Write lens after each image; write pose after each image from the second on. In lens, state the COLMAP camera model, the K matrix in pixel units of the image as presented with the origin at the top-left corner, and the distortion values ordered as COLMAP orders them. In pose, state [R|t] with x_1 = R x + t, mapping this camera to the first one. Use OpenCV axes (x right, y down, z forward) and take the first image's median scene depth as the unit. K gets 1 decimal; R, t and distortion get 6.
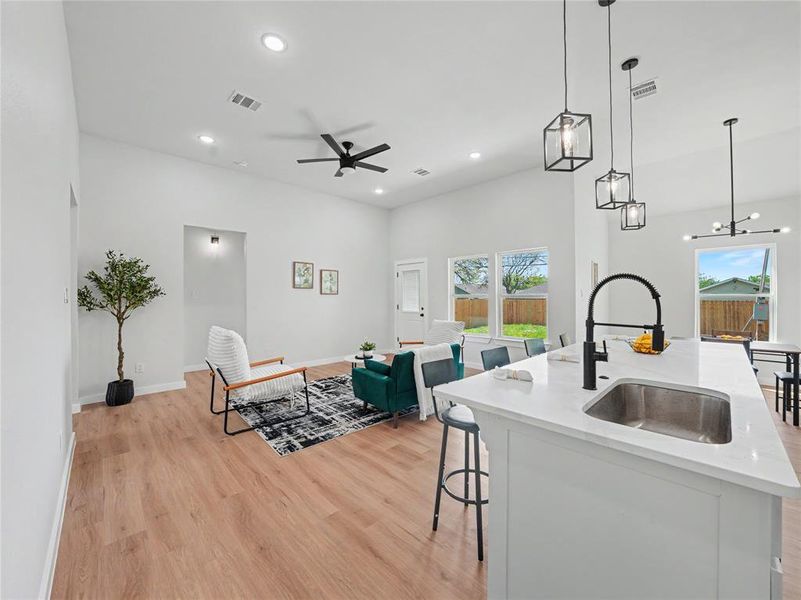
lens RADIAL K [[322.3, 0, 401.0], [0, 322.3, 296.1], [0, 0, 1]] dist [0.000972, 0.000002]
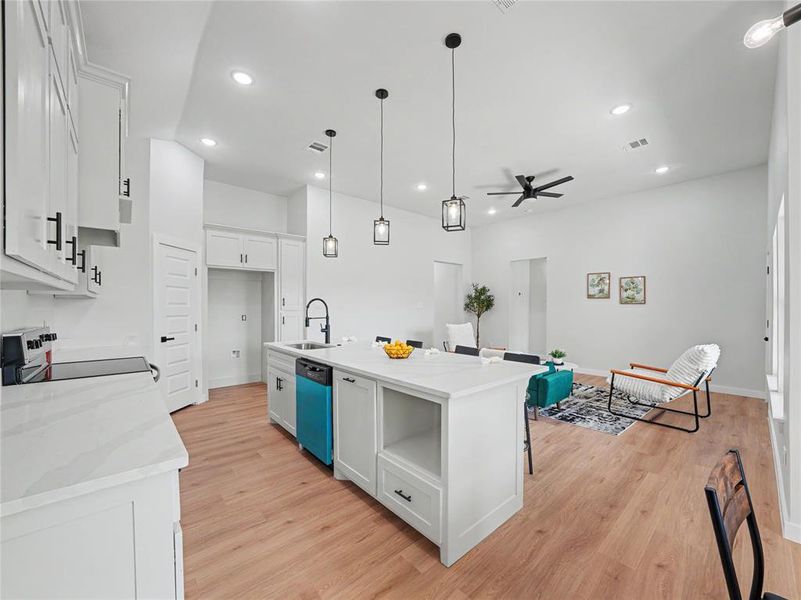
lens RADIAL K [[322.3, 0, 403.2], [0, 322.3, 303.4], [0, 0, 1]] dist [0.000972, 0.000002]
pose [[-0.069464, -0.002195, -0.997582, 0.785981], [0.000958, 0.999997, -0.002267, -0.005040], [0.997584, -0.001114, -0.069462, 0.454389]]
